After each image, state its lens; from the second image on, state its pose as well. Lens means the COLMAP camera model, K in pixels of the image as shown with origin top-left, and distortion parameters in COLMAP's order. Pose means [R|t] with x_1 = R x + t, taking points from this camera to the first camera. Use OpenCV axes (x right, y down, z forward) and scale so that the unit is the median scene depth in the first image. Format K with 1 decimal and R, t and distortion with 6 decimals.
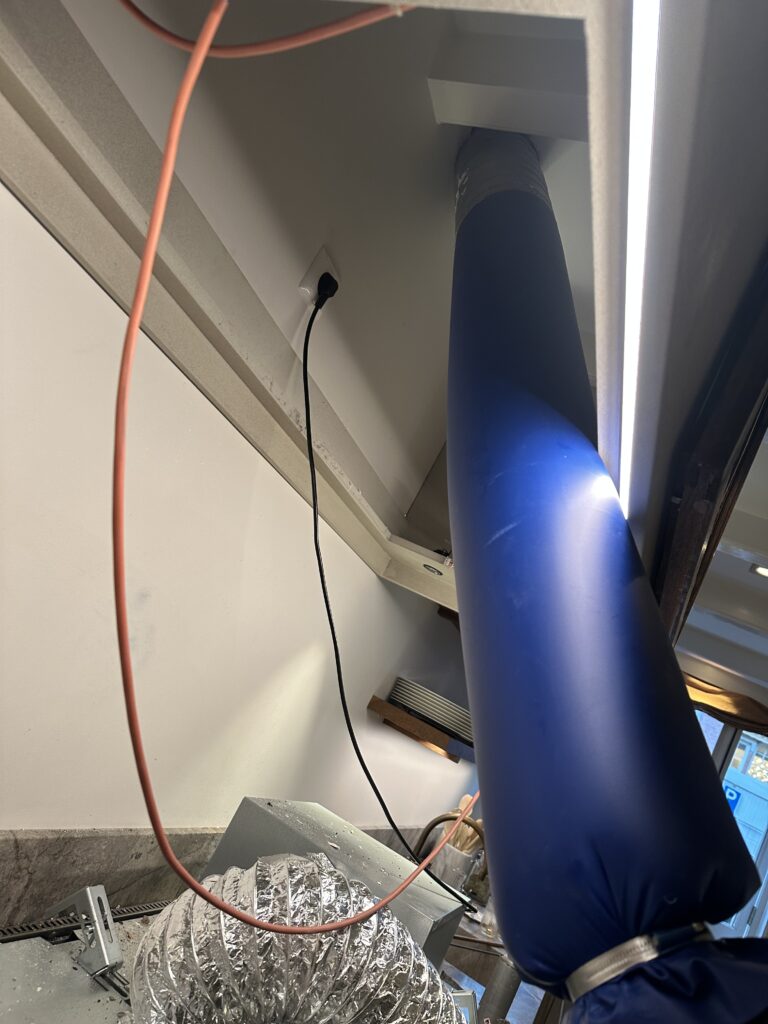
lens RADIAL K [[718.0, 0, 384.0], [0, 718.0, 512.0], [0, 0, 1]] dist [-0.002215, -0.006530]
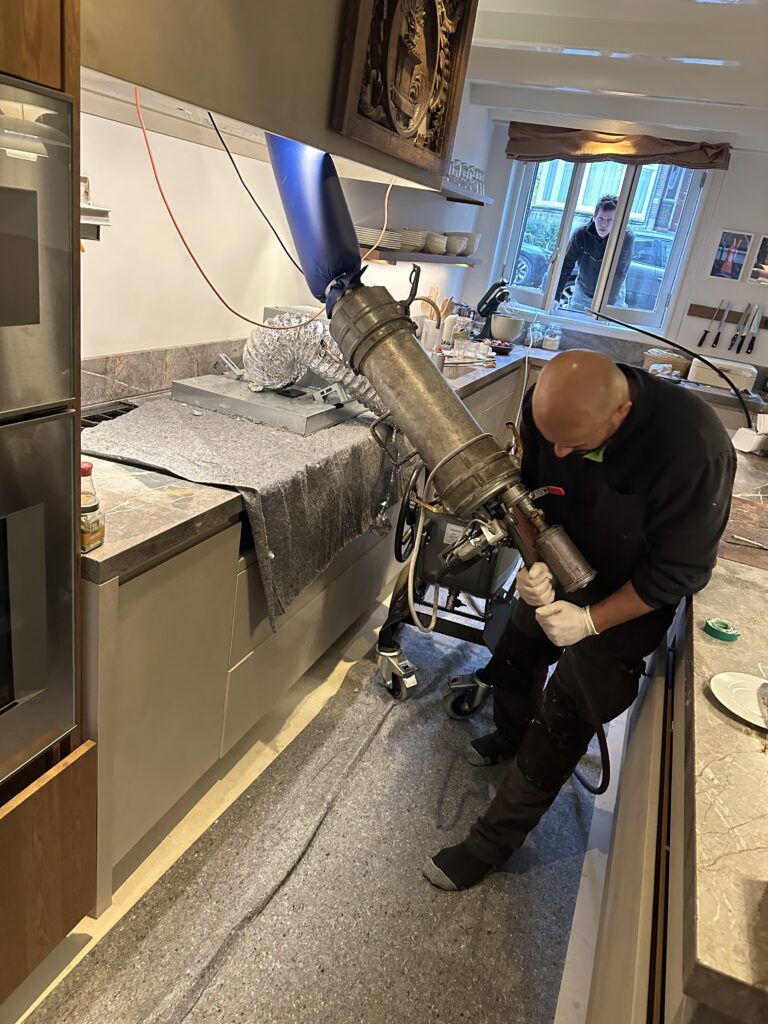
lens RADIAL K [[718.0, 0, 384.0], [0, 718.0, 512.0], [0, 0, 1]] dist [-0.002215, -0.006530]
pose [[0.942396, -0.285242, -0.174718, 0.359041], [0.333849, 0.769523, 0.544407, -0.207059], [-0.020838, -0.571377, 0.820423, -1.195225]]
